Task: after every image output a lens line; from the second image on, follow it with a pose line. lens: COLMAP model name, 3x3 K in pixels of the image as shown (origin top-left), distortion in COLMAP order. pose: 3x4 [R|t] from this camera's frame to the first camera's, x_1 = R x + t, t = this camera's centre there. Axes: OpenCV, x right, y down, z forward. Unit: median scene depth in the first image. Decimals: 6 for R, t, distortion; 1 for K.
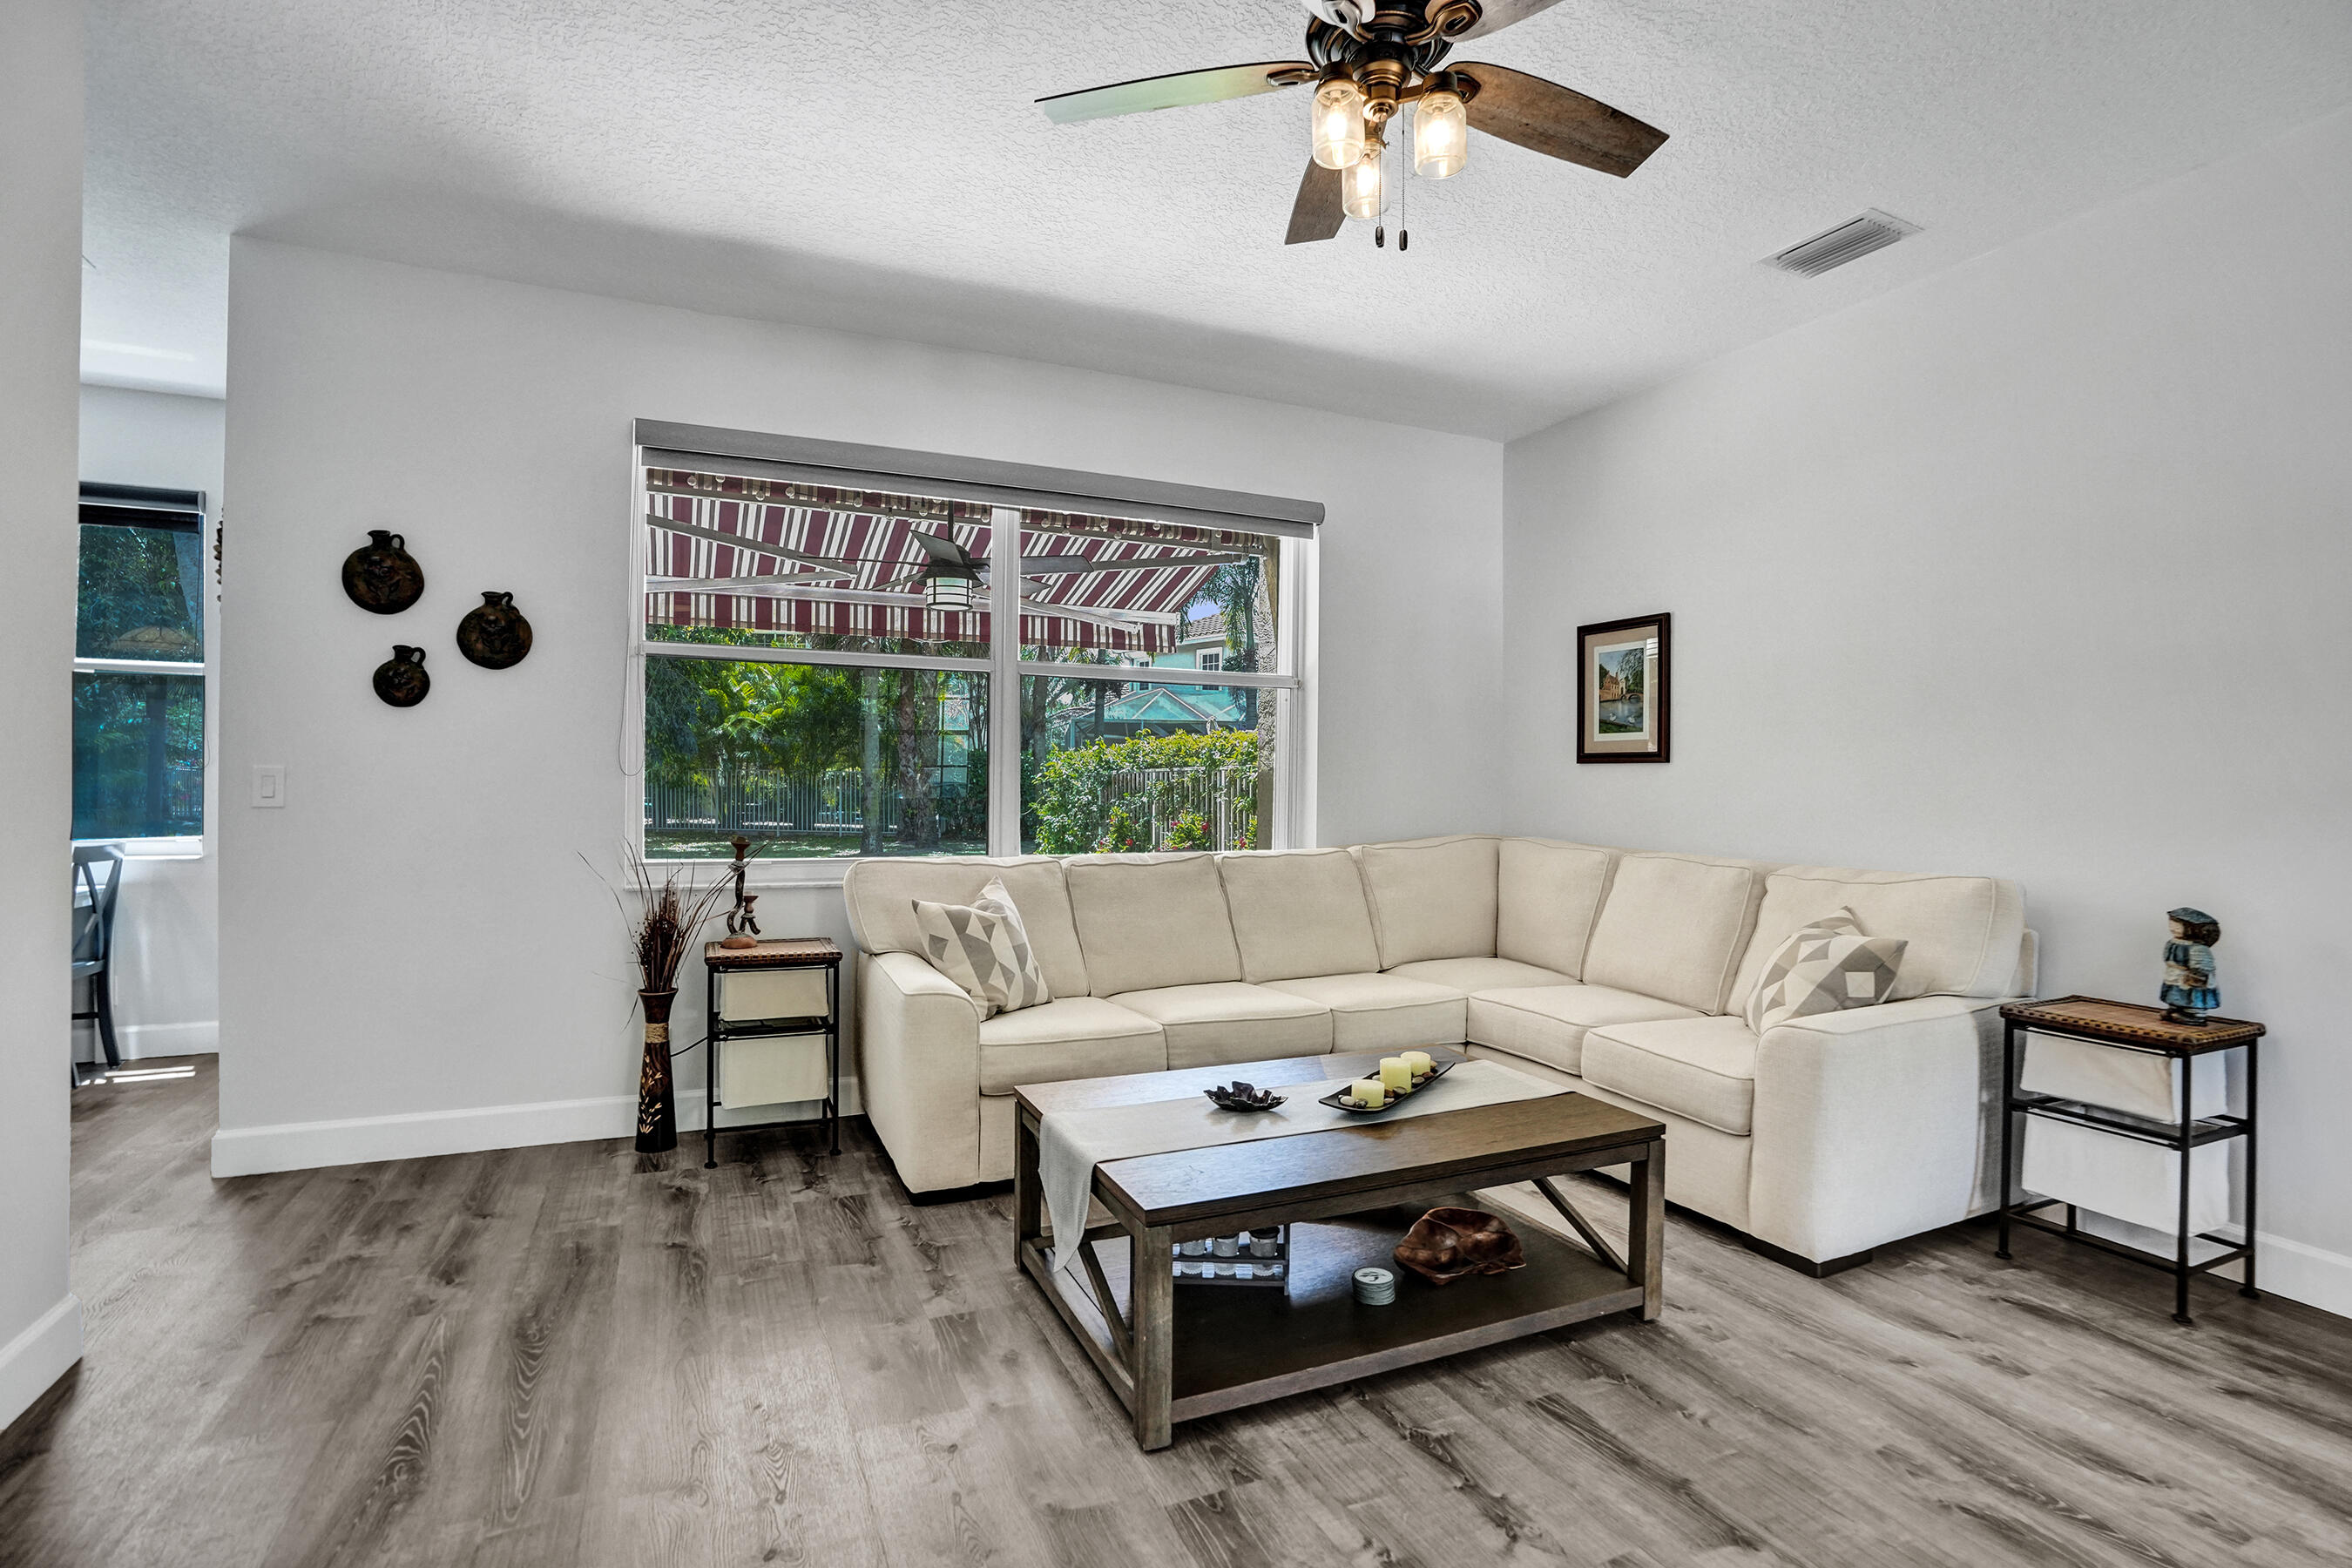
lens RADIAL K [[1142.9, 0, 1246.7], [0, 1142.9, 789.3], [0, 0, 1]] dist [-0.052666, 0.020997]
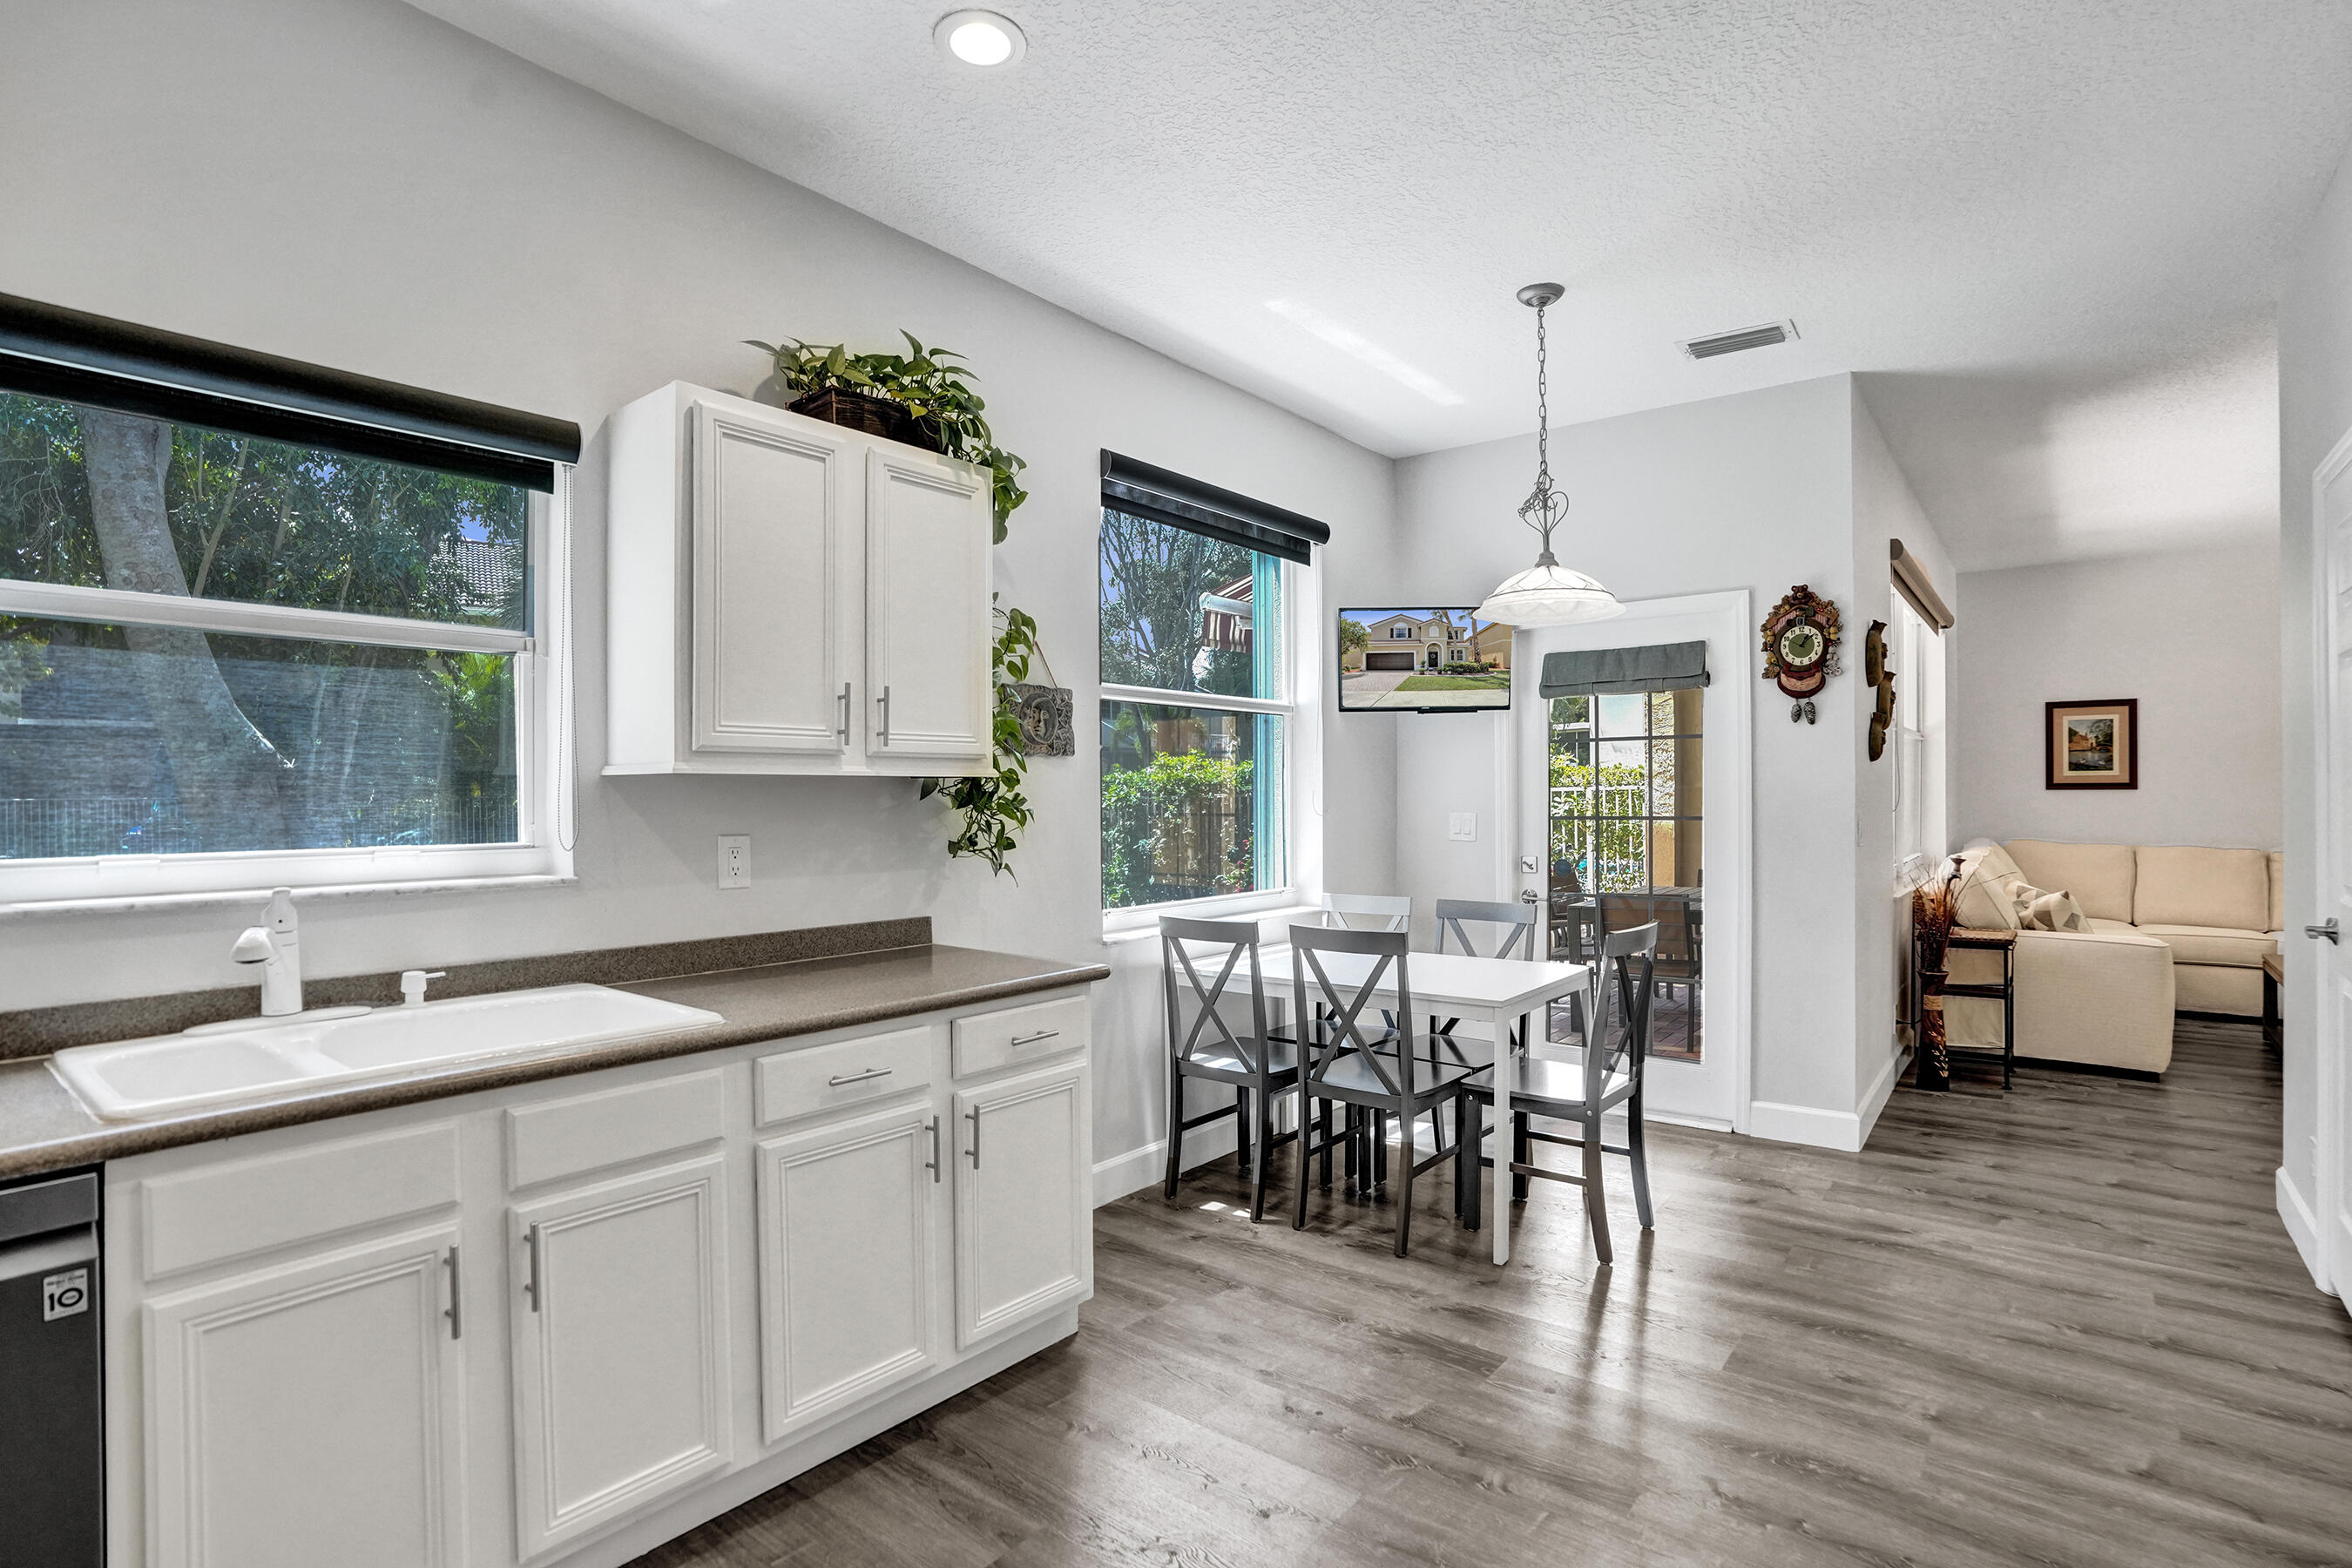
lens RADIAL K [[1142.9, 0, 1171.5], [0, 1142.9, 801.1], [0, 0, 1]] dist [-0.052666, 0.020997]
pose [[0.907493, -0.015702, 0.419773, -1.877915], [0.016627, 0.999861, 0.001456, -0.038664], [-0.419738, 0.005658, 0.907628, 0.145616]]
